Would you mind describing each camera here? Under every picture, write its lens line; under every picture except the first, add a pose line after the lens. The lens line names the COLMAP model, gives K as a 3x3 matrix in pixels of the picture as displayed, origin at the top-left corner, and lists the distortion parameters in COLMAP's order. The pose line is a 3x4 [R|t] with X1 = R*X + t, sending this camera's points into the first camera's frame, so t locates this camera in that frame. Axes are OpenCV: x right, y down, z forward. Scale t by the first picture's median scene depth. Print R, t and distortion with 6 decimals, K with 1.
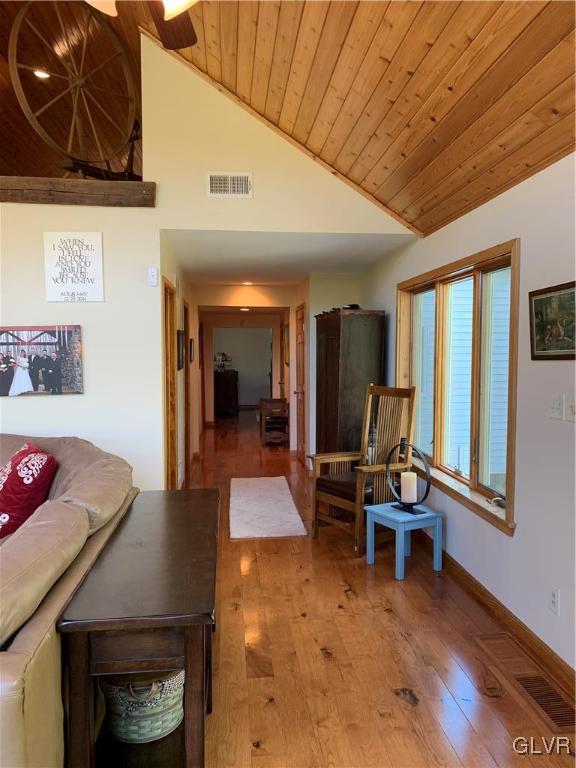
lens RADIAL K [[586.1, 0, 286.4], [0, 586.1, 385.5], [0, 0, 1]] dist [-0.000730, 0.011058]
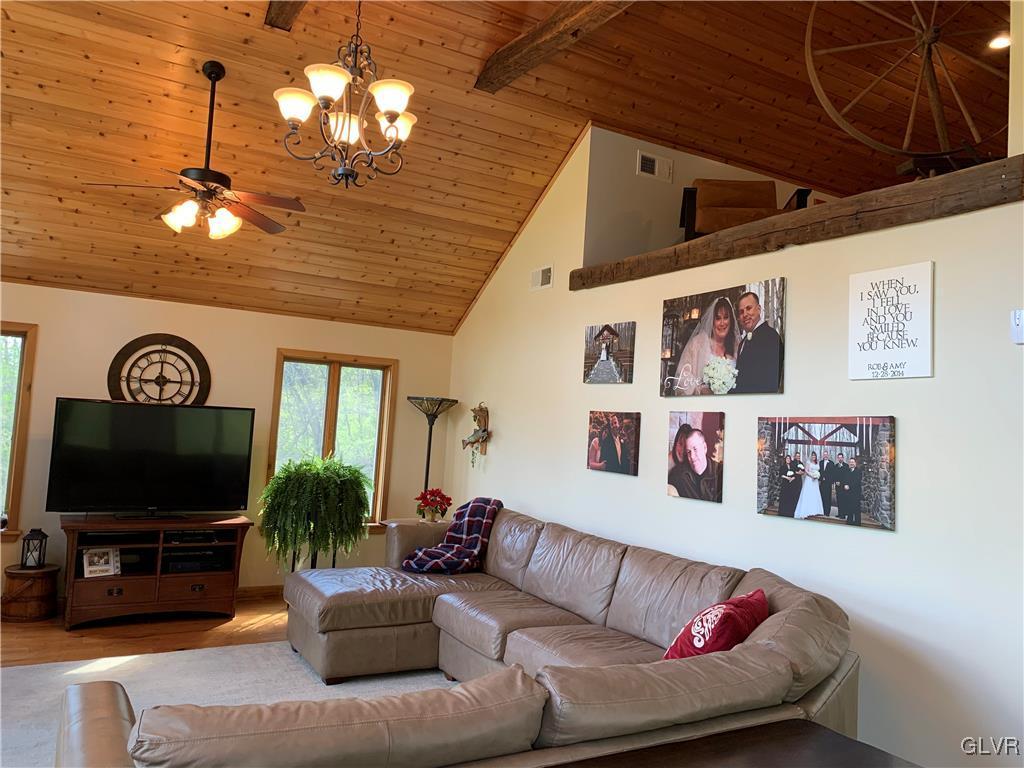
lens RADIAL K [[781.4, 0, 511.6], [0, 781.4, 377.1], [0, 0, 1]] dist [-0.000730, 0.011058]
pose [[0.416173, -0.035274, -0.908601, 0.225105], [-0.110971, 0.989807, -0.089256, -0.026807], [0.902488, 0.137974, 0.408017, 0.306934]]
